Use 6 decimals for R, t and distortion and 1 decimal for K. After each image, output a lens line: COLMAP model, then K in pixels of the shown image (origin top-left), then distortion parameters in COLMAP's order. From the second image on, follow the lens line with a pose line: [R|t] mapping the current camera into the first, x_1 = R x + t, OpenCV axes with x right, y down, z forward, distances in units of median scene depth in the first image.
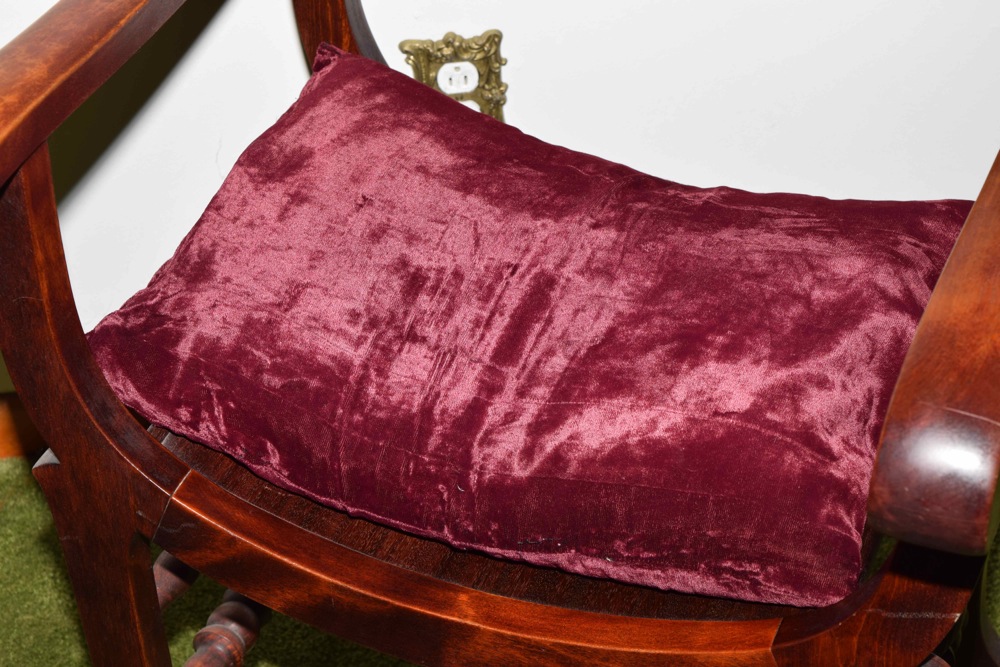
lens RADIAL K [[2263.1, 0, 499.0], [0, 2263.1, 337.2], [0, 0, 1]] dist [0.058711, 0.000000]
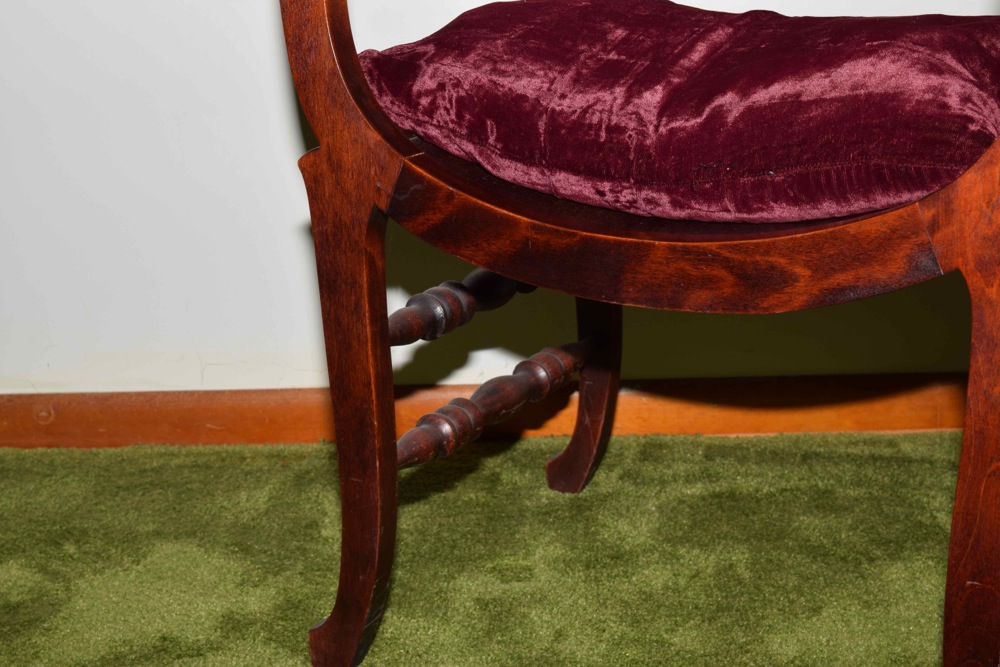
lens RADIAL K [[1526.1, 0, 504.4], [0, 1526.1, 336.2], [0, 0, 1]] dist [-0.017569, 0.000000]
pose [[0.989220, 0.044937, -0.139374, 0.025064], [-0.092879, 0.928358, -0.359895, 0.444305], [0.113217, 0.368960, 0.922524, 0.292452]]
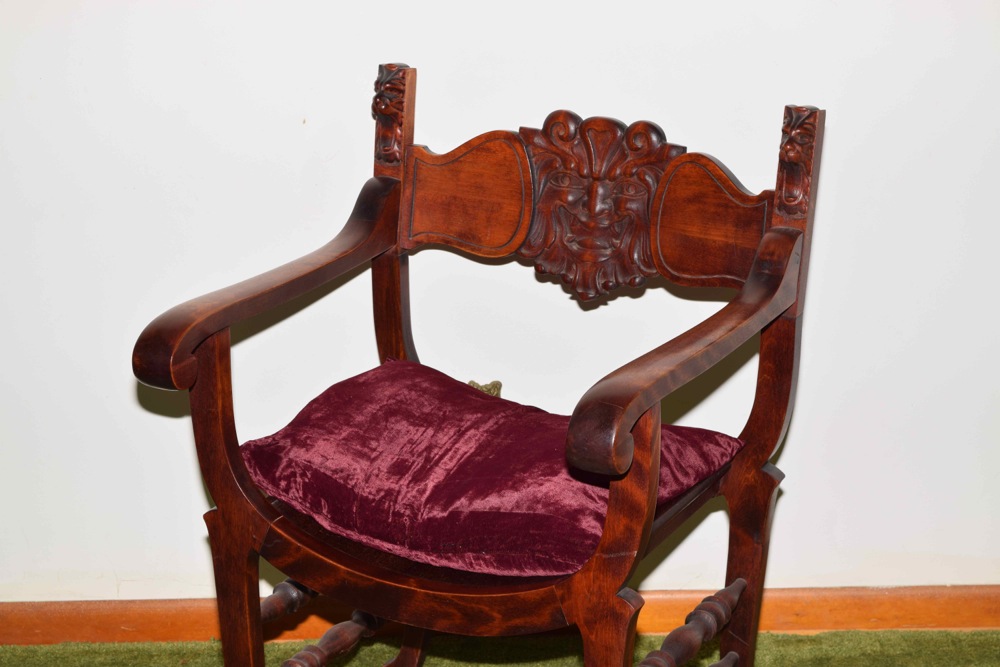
lens RADIAL K [[2191.7, 0, 502.8], [0, 2191.7, 336.3], [0, 0, 1]] dist [0.070573, 0.000000]
pose [[0.992146, 0.052194, -0.113675, 0.259199], [-0.087150, 0.940343, -0.328876, 0.521321], [0.089728, 0.336200, 0.937506, -0.803556]]
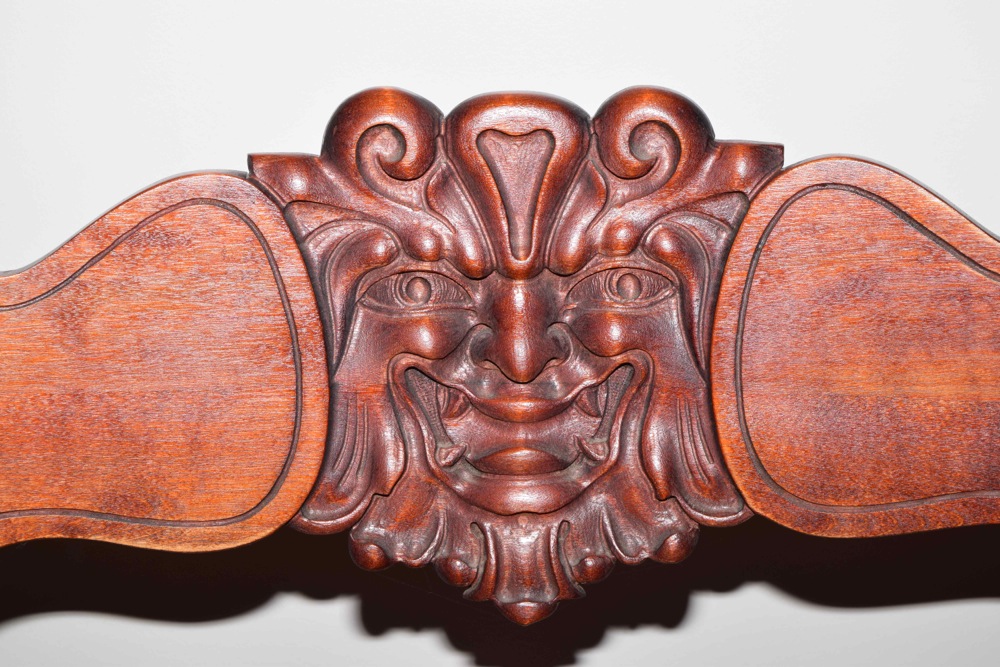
lens RADIAL K [[2263.1, 0, 495.9], [0, 2263.1, 337.4], [0, 0, 1]] dist [0.058711, 0.000000]
pose [[0.936251, -0.123208, 0.329021, -0.139835], [0.224513, 0.930145, -0.290558, -0.067637], [-0.270238, 0.345905, 0.898511, 0.427532]]
